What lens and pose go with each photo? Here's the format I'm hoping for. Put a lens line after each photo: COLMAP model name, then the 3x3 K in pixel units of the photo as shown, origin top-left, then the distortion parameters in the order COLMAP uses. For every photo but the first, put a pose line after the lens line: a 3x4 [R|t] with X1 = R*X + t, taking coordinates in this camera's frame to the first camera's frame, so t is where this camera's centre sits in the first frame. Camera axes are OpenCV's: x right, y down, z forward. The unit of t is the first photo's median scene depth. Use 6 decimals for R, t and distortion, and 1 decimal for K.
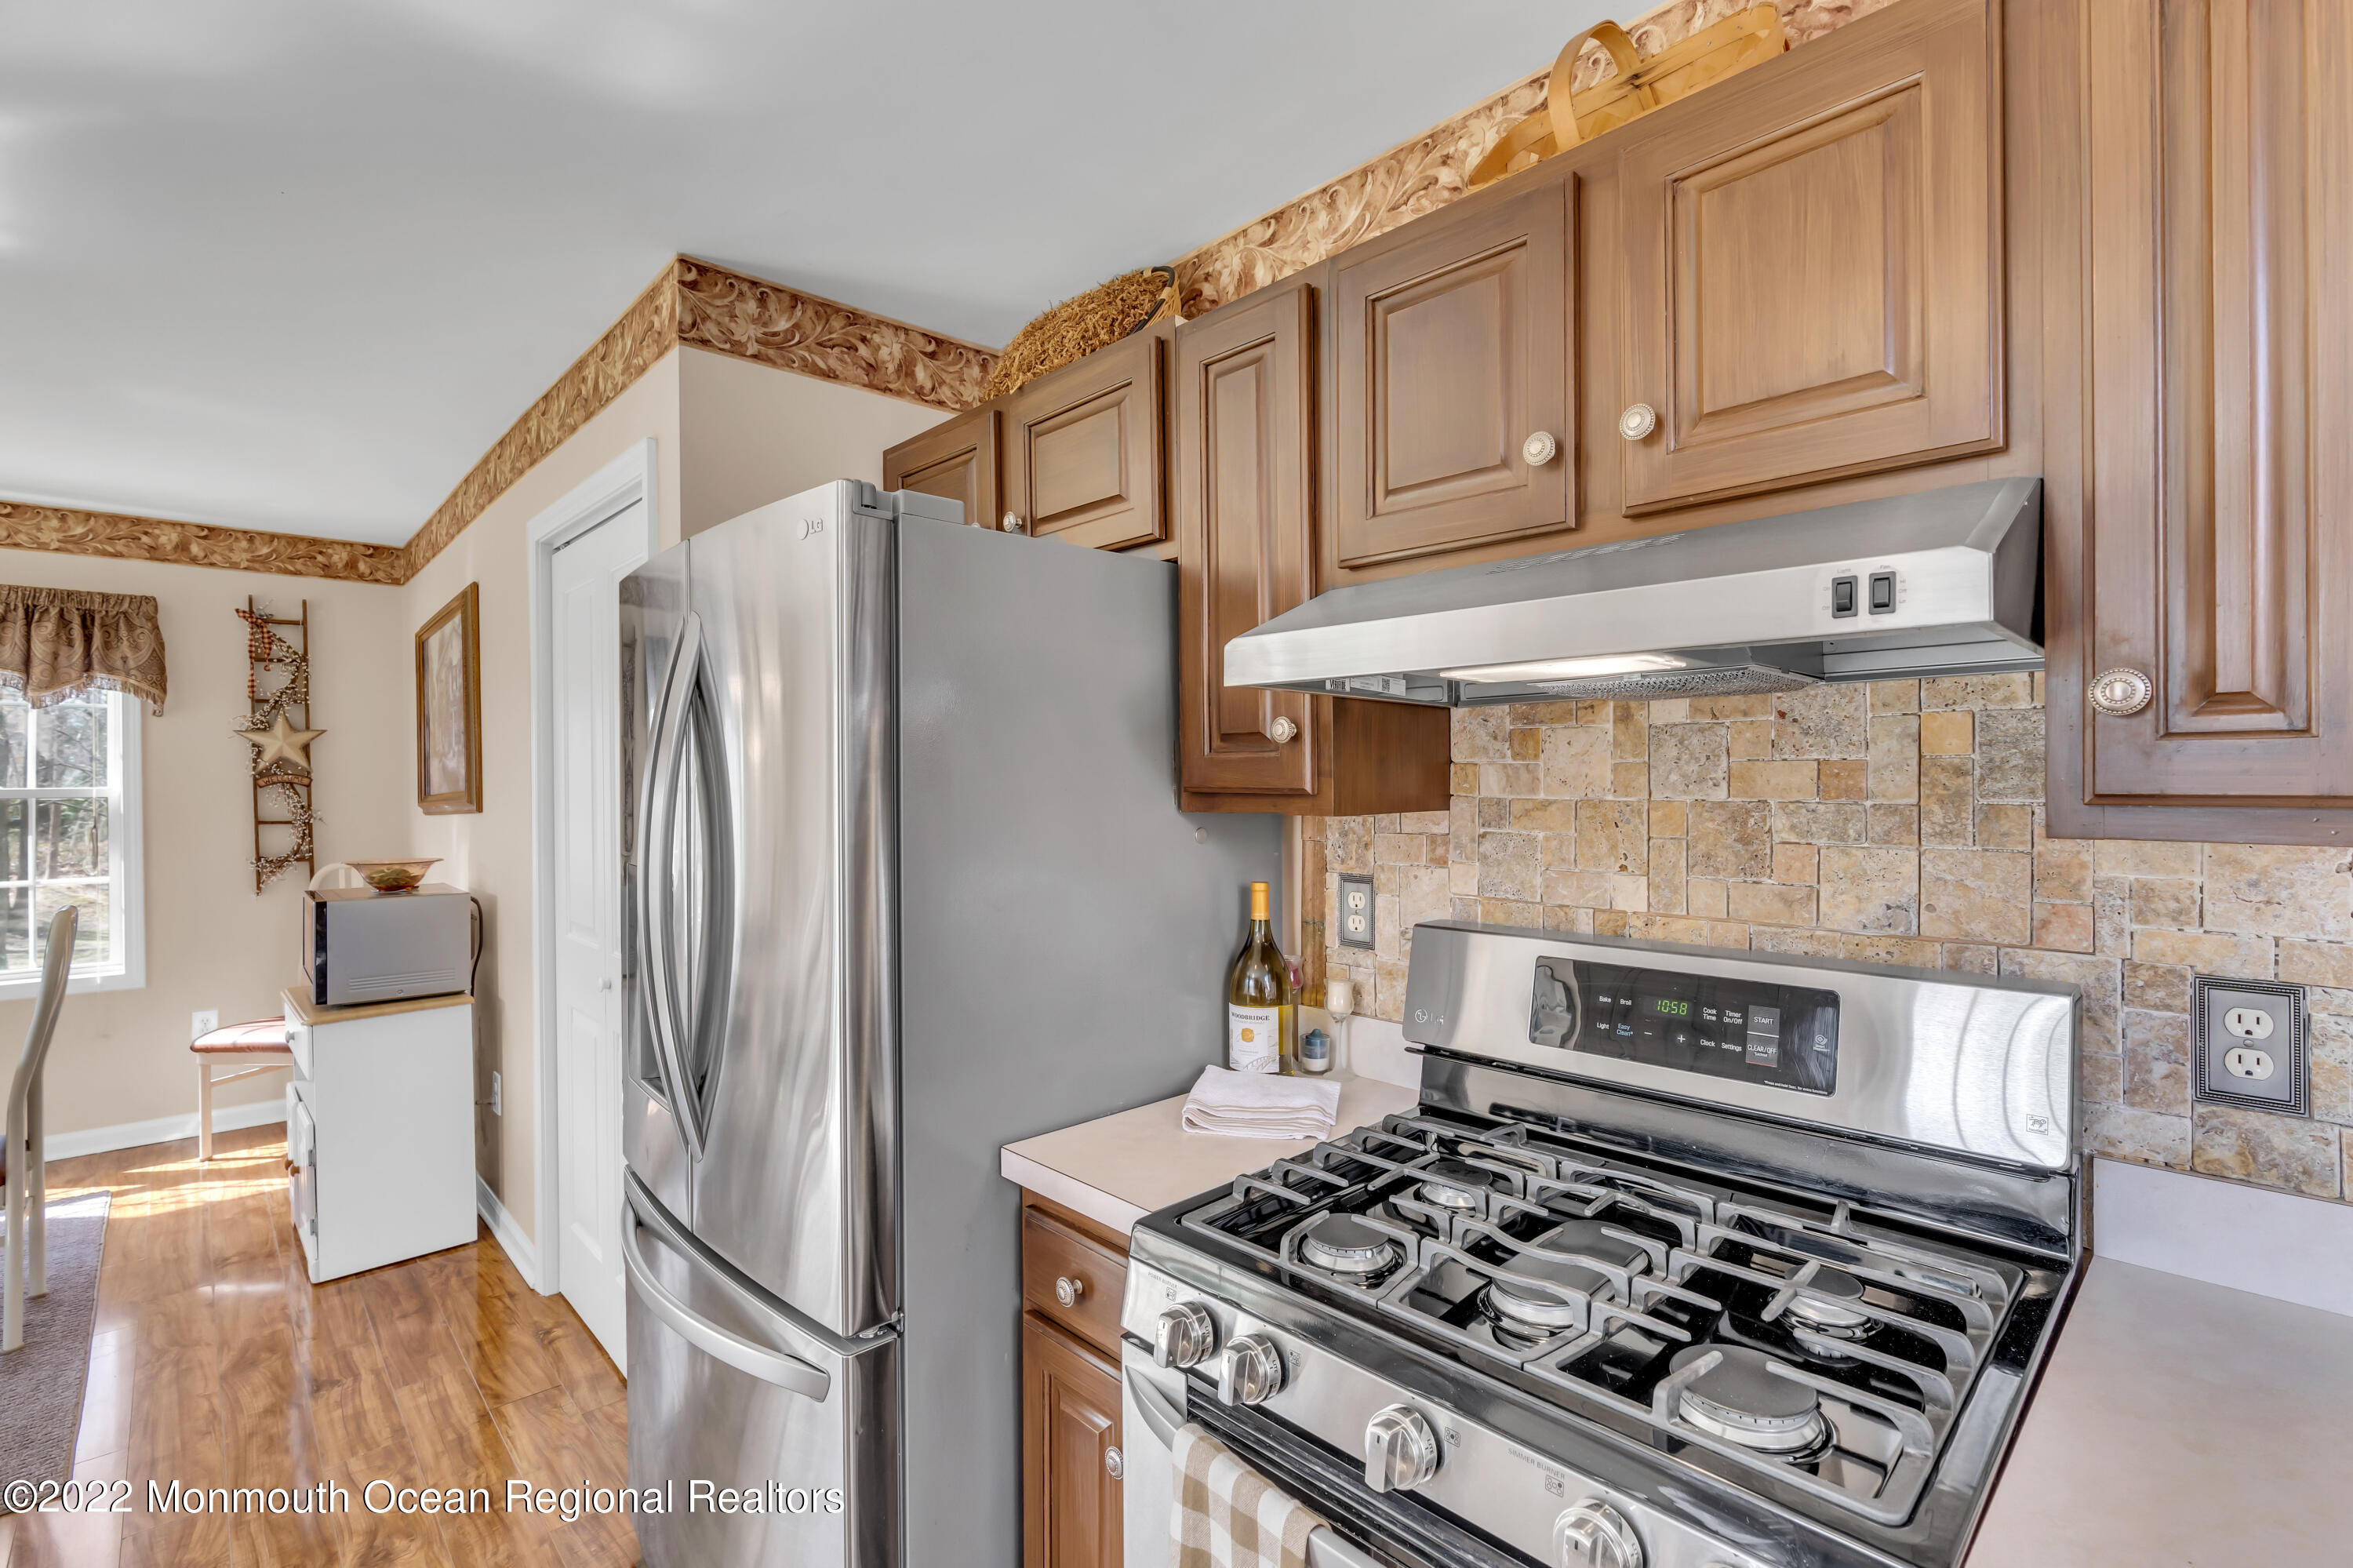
lens RADIAL K [[1067.3, 0, 1188.7], [0, 1067.3, 786.2], [0, 0, 1]] dist [-0.011584, 0.002366]
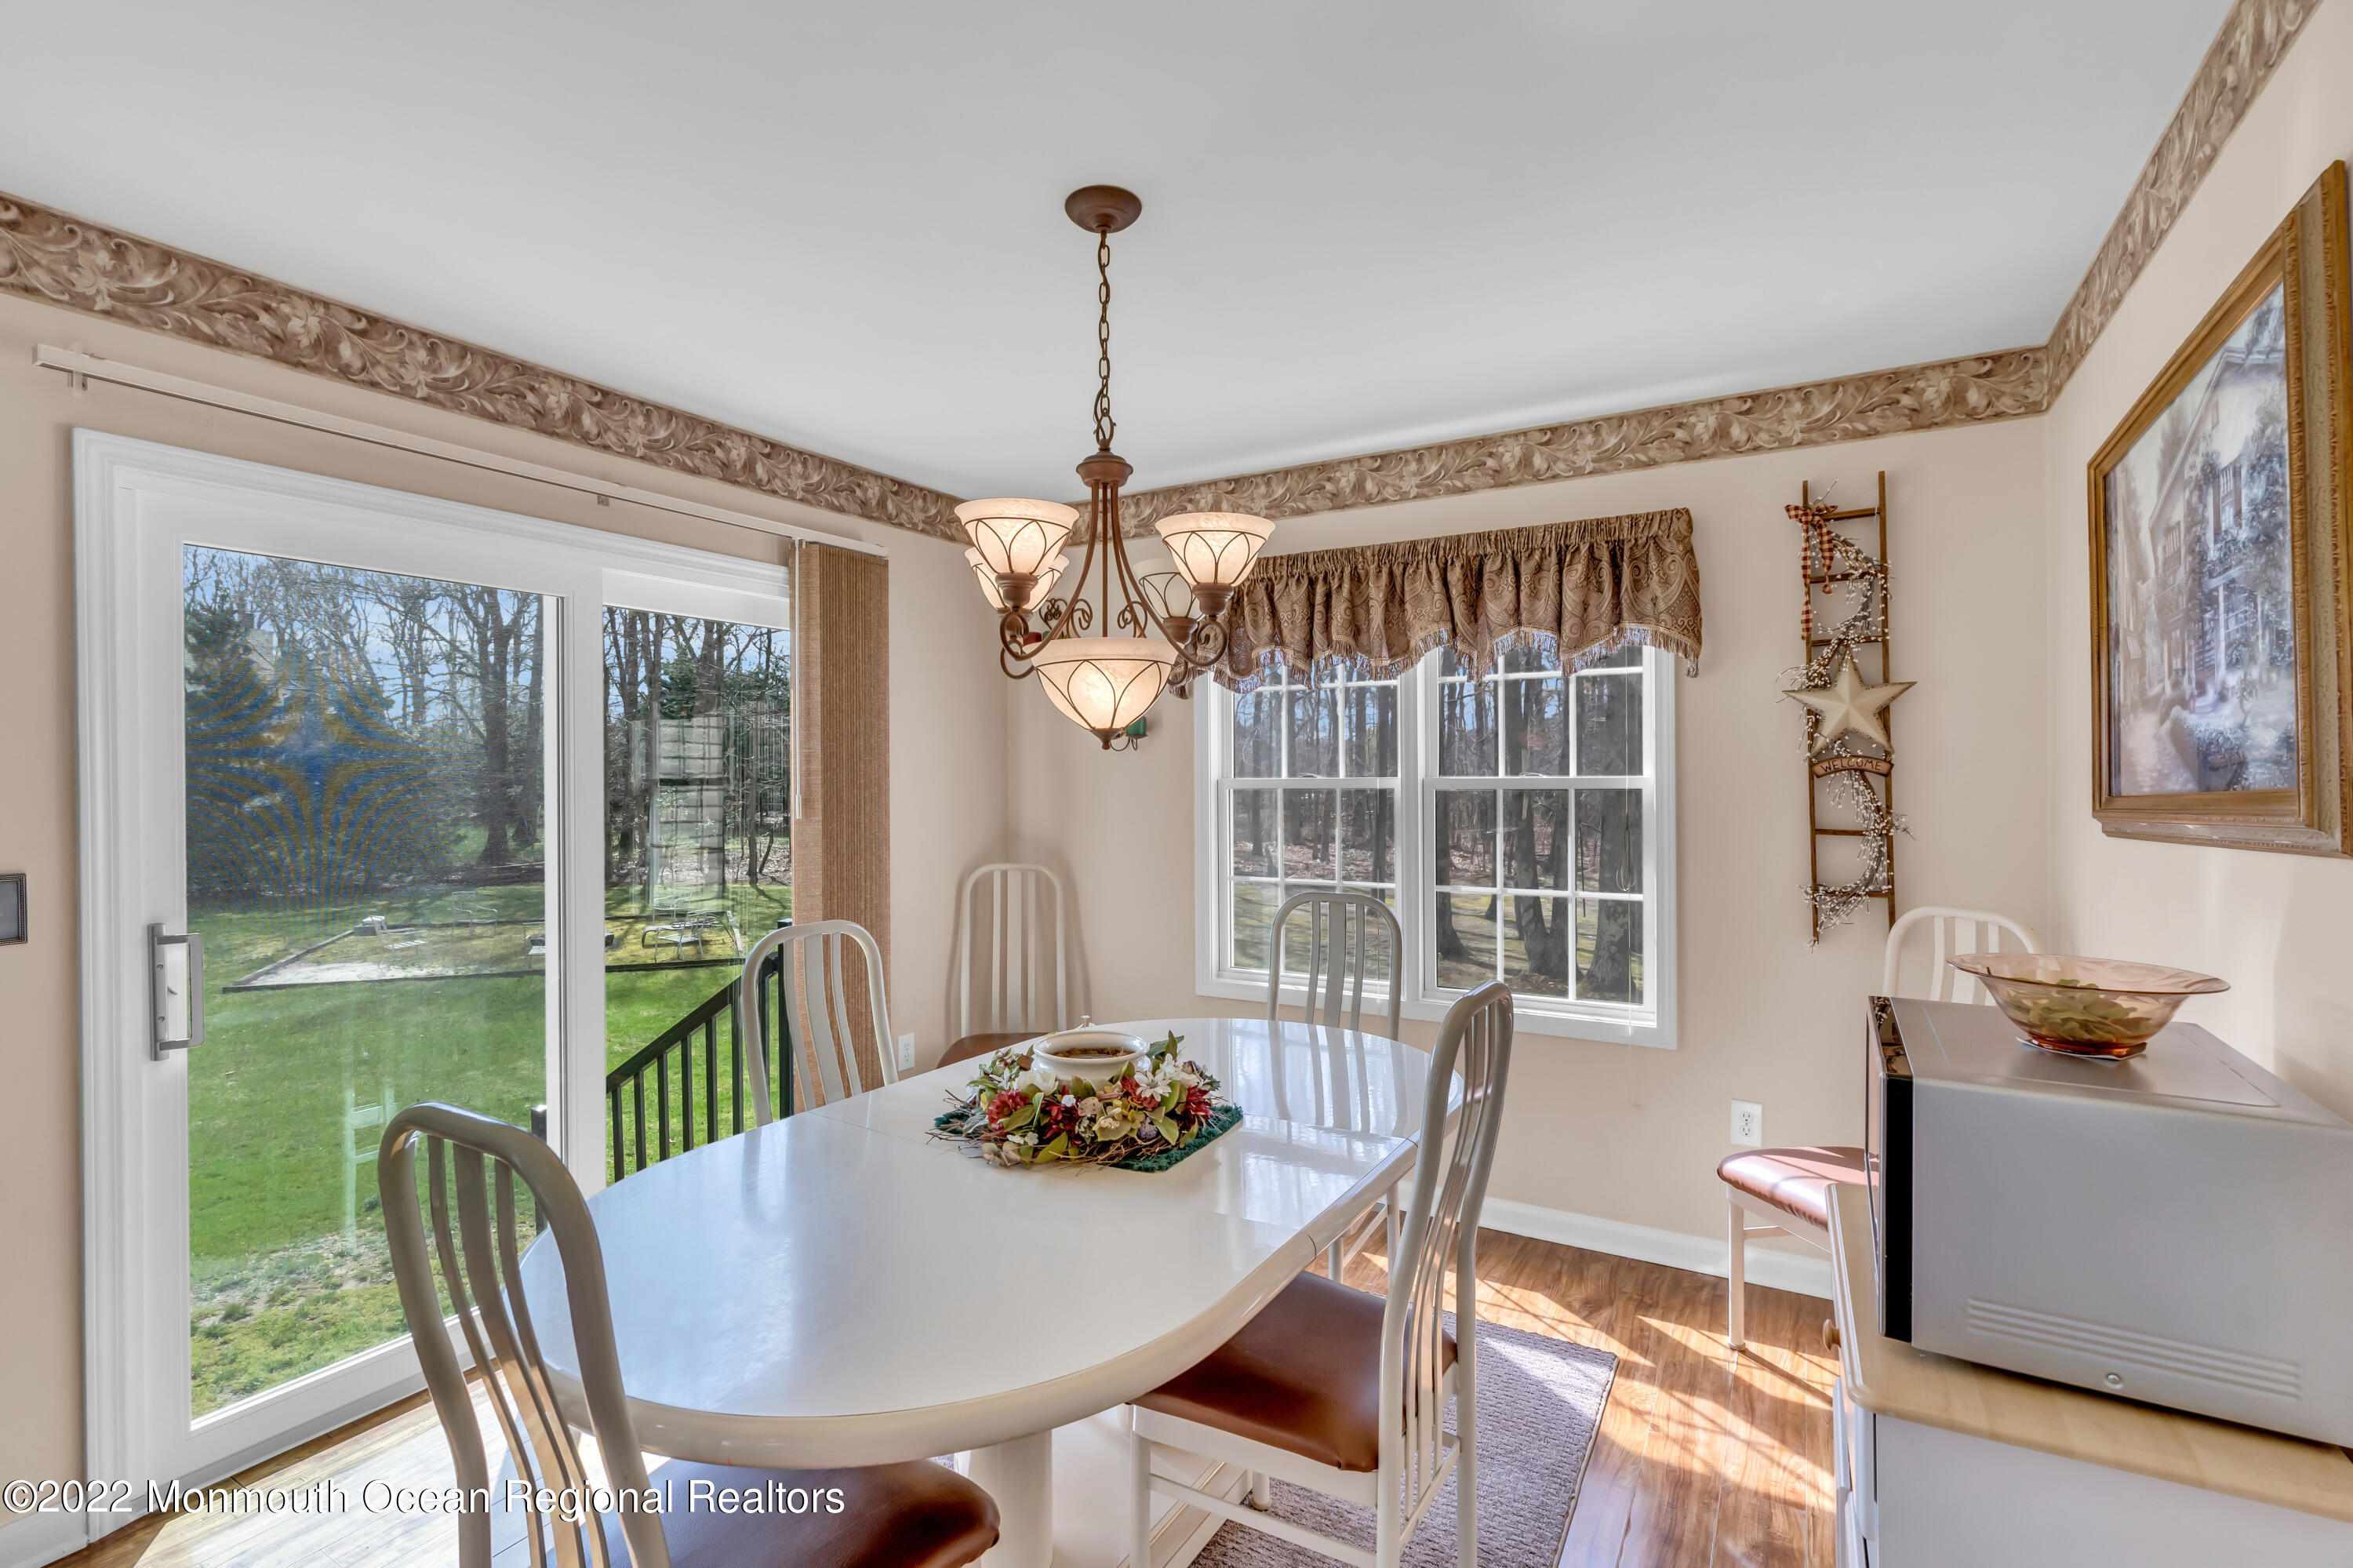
lens RADIAL K [[1067.3, 0, 1186.0], [0, 1067.3, 775.6], [0, 0, 1]] dist [-0.011584, 0.002366]
pose [[0.277714, 0.004521, -0.960653, -0.419750], [0.000435, 0.999988, 0.004832, -0.003402], [0.960664, -0.001759, 0.277709, 0.522178]]
